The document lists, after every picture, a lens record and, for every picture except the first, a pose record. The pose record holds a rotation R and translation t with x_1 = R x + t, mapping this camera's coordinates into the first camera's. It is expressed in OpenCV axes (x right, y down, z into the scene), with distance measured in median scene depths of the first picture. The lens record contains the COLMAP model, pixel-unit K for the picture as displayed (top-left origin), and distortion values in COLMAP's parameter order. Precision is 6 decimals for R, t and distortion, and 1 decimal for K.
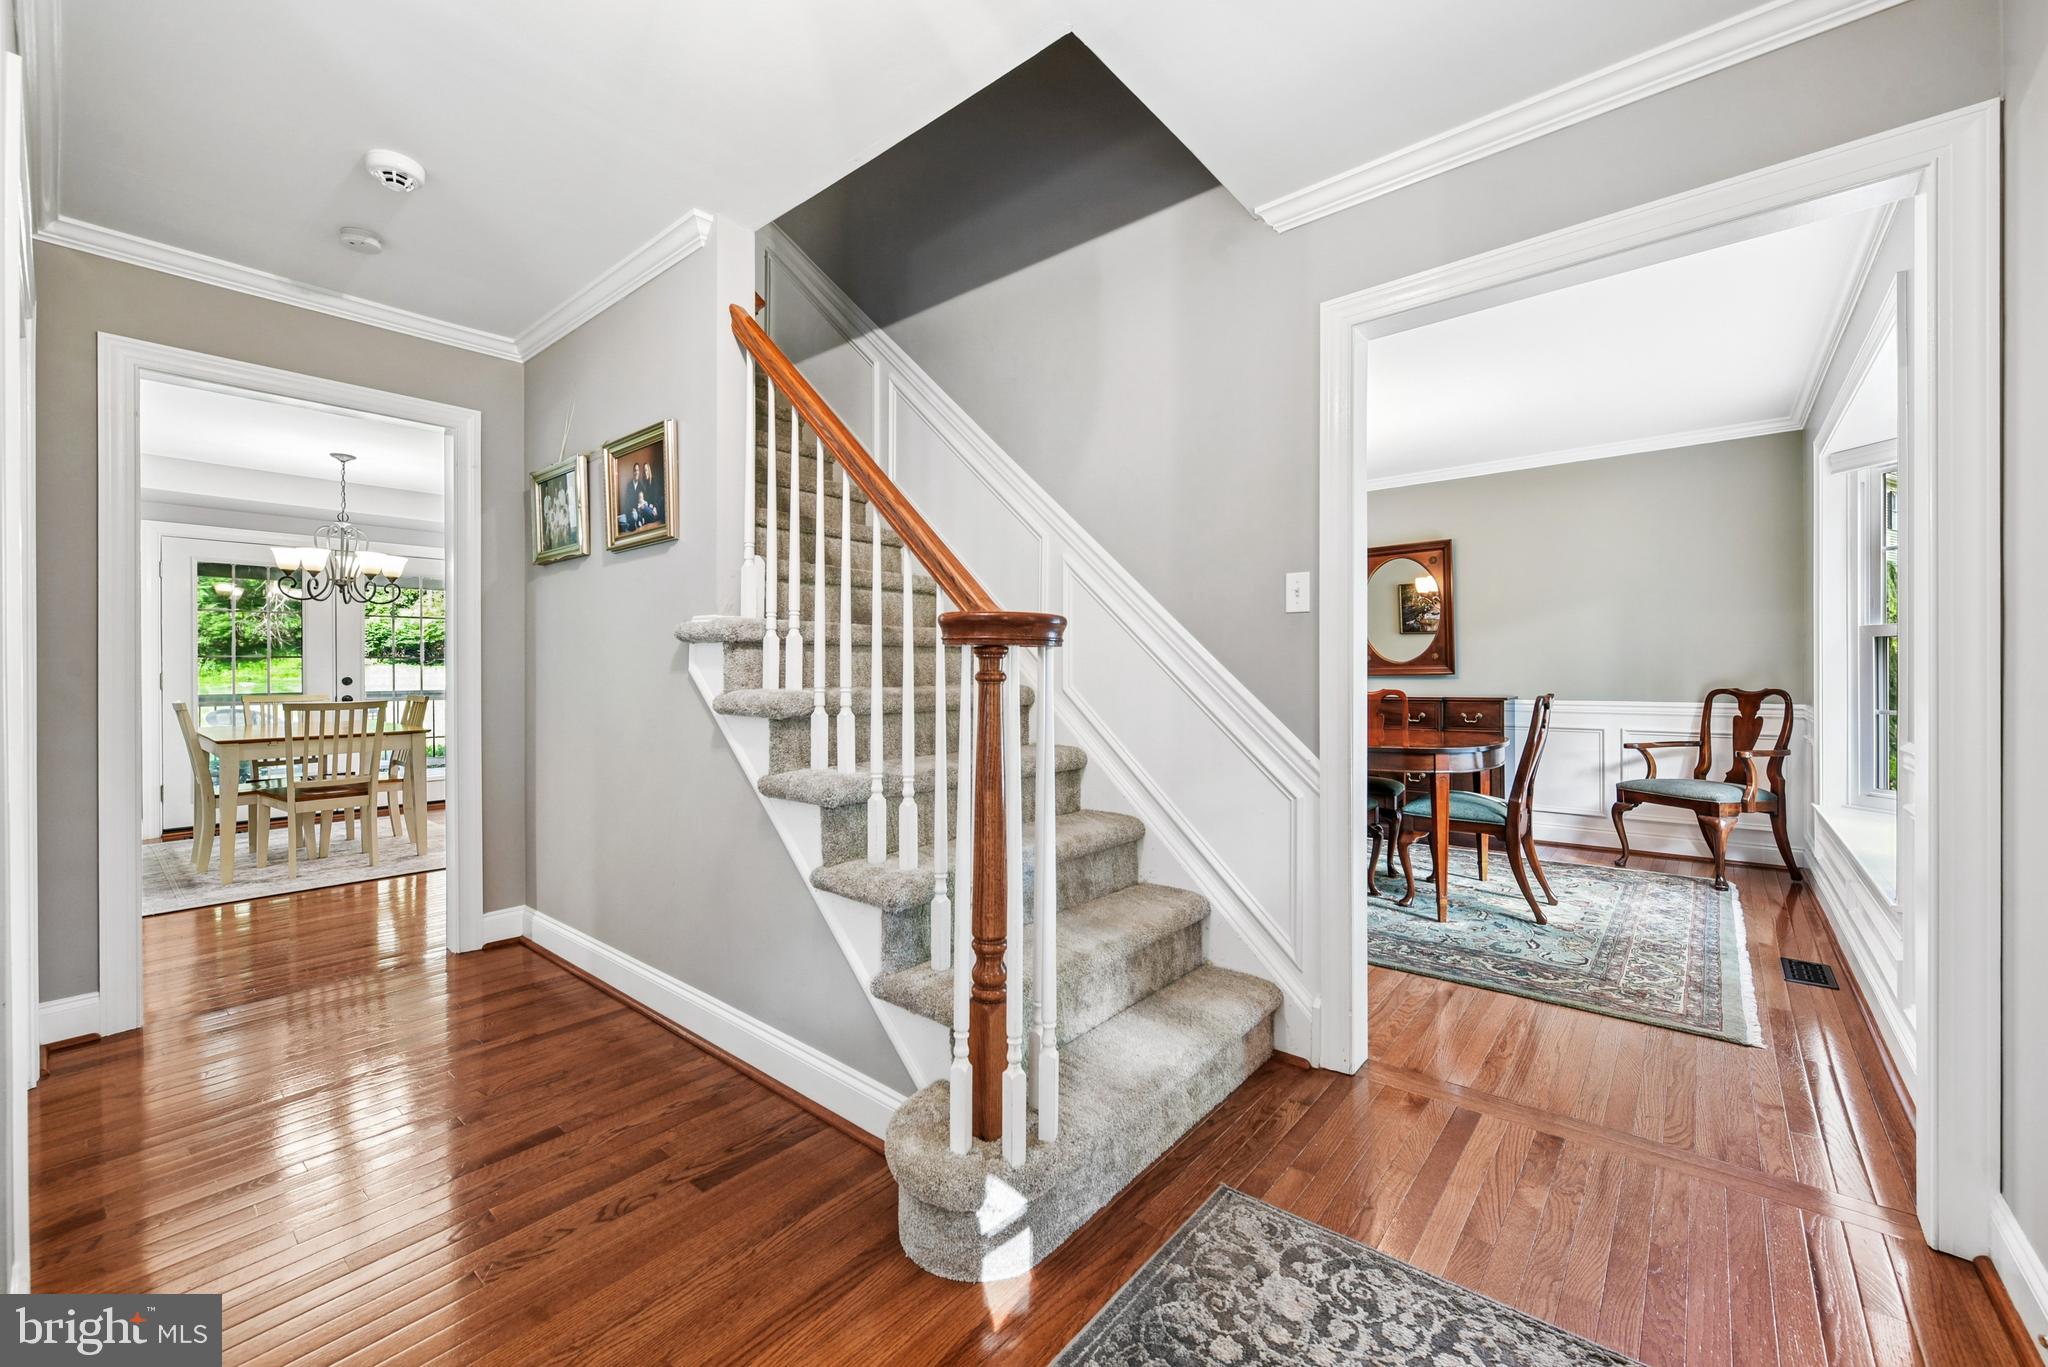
lens RADIAL K [[810.1, 0, 1024.7], [0, 810.1, 670.6], [0, 0, 1]] dist [0.000958, 0.000270]
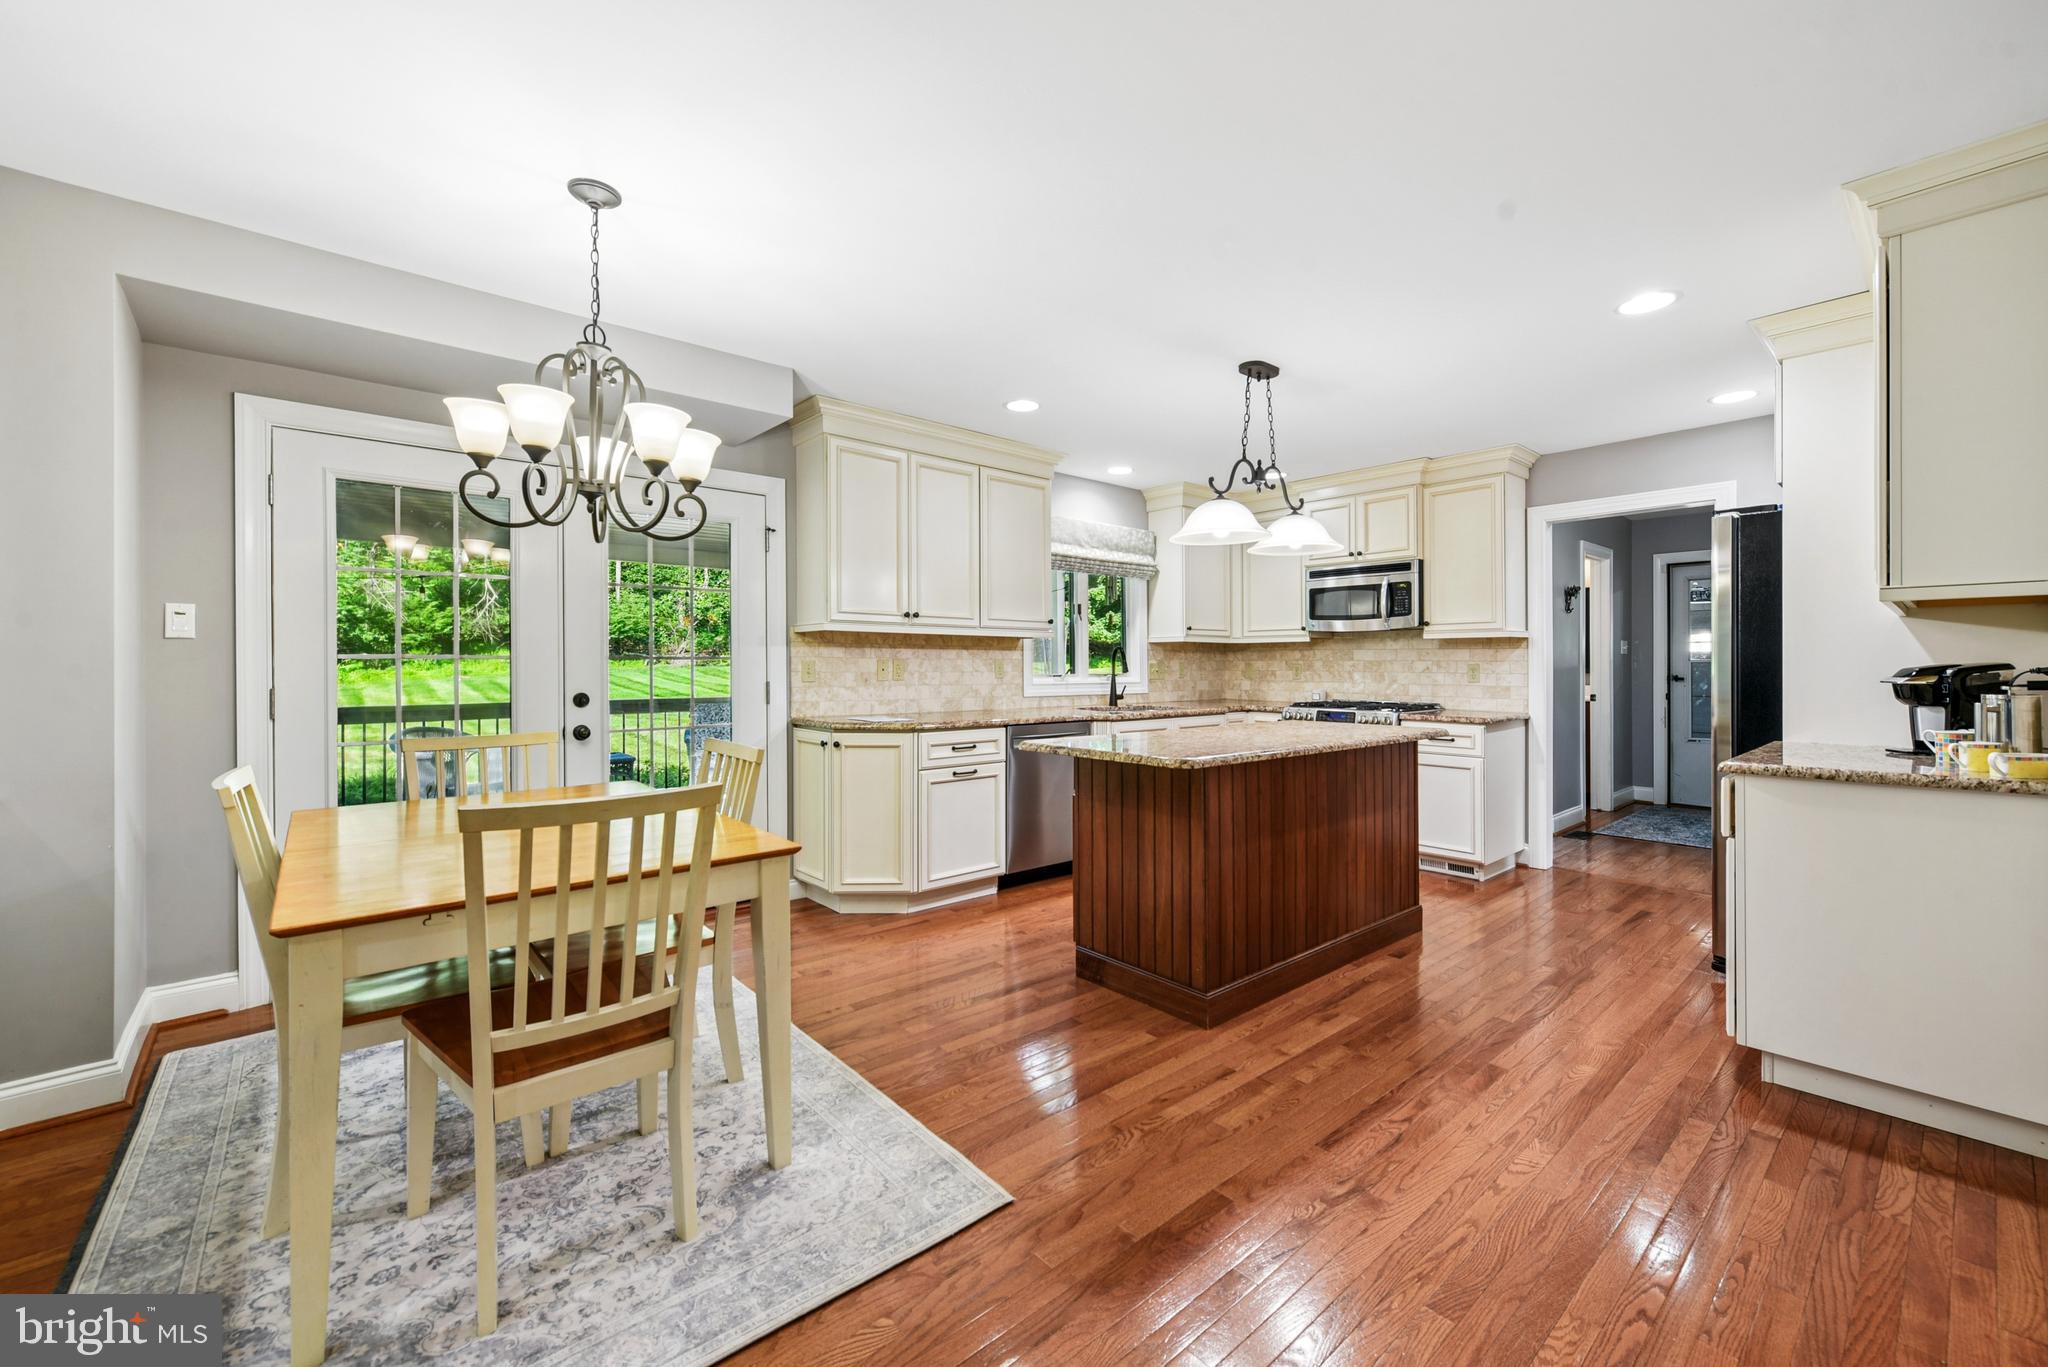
lens RADIAL K [[810.1, 0, 1024.7], [0, 810.1, 670.6], [0, 0, 1]] dist [0.000958, 0.000270]
pose [[0.986886, 0.004582, -0.161352, -0.632845], [-0.003559, 0.999972, 0.006630, -0.017646], [0.161378, -0.005968, 0.986875, 0.709208]]
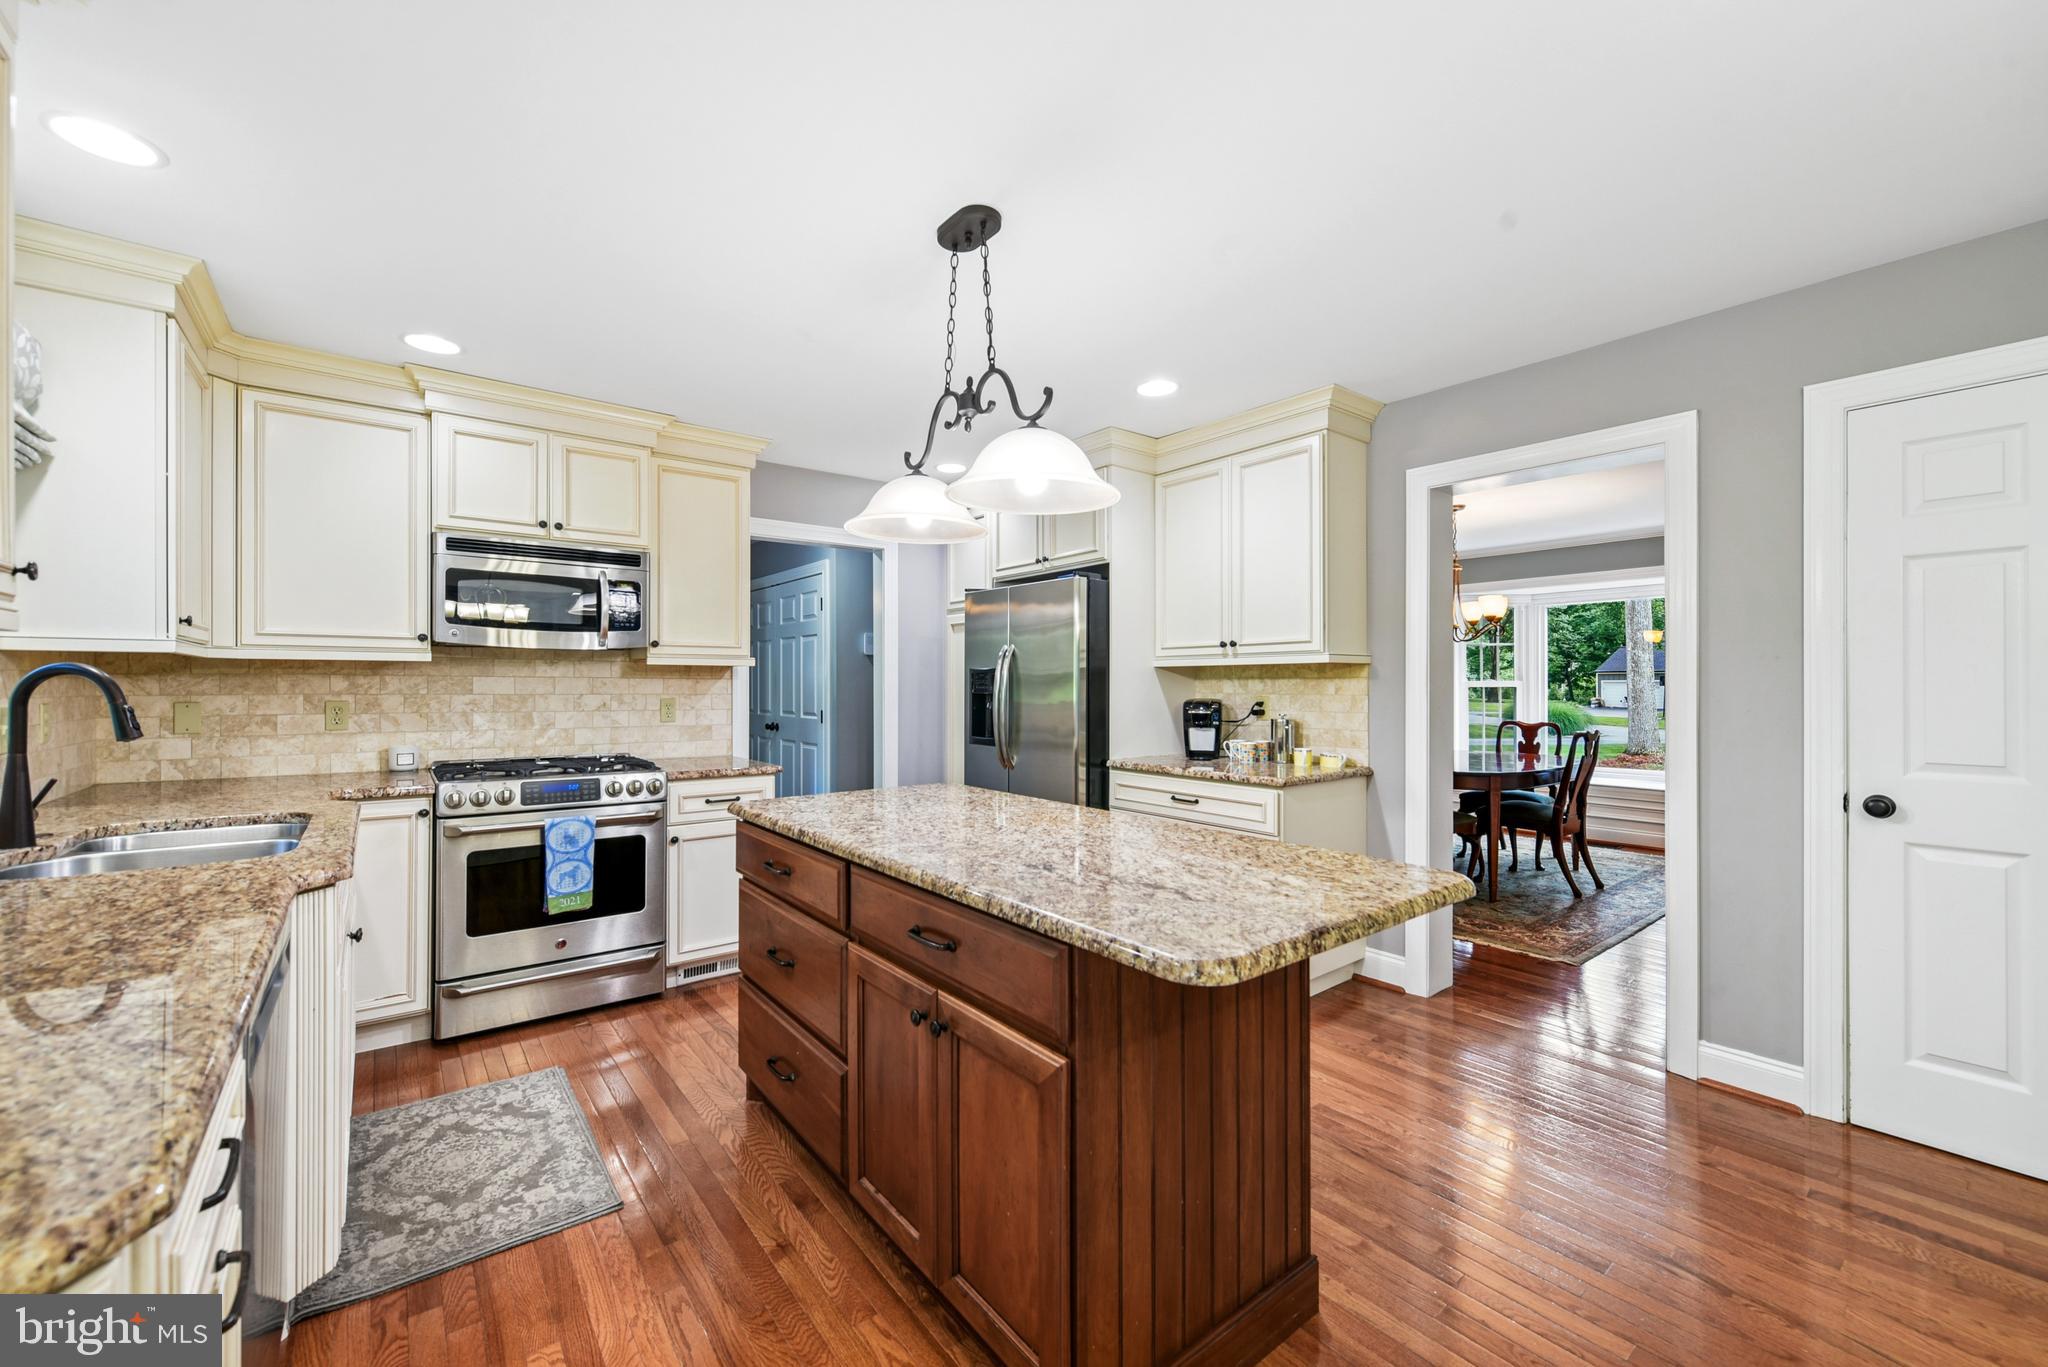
lens RADIAL K [[814.5, 0, 1030.4], [0, 814.5, 676.7], [0, 0, 1]] dist [-0.000259, -0.000069]
pose [[0.198179, 0.012083, 0.980091, -0.997552], [-0.000420, 0.999925, -0.012242, -0.034886], [-0.980166, 0.002015, 0.198169, 1.395686]]
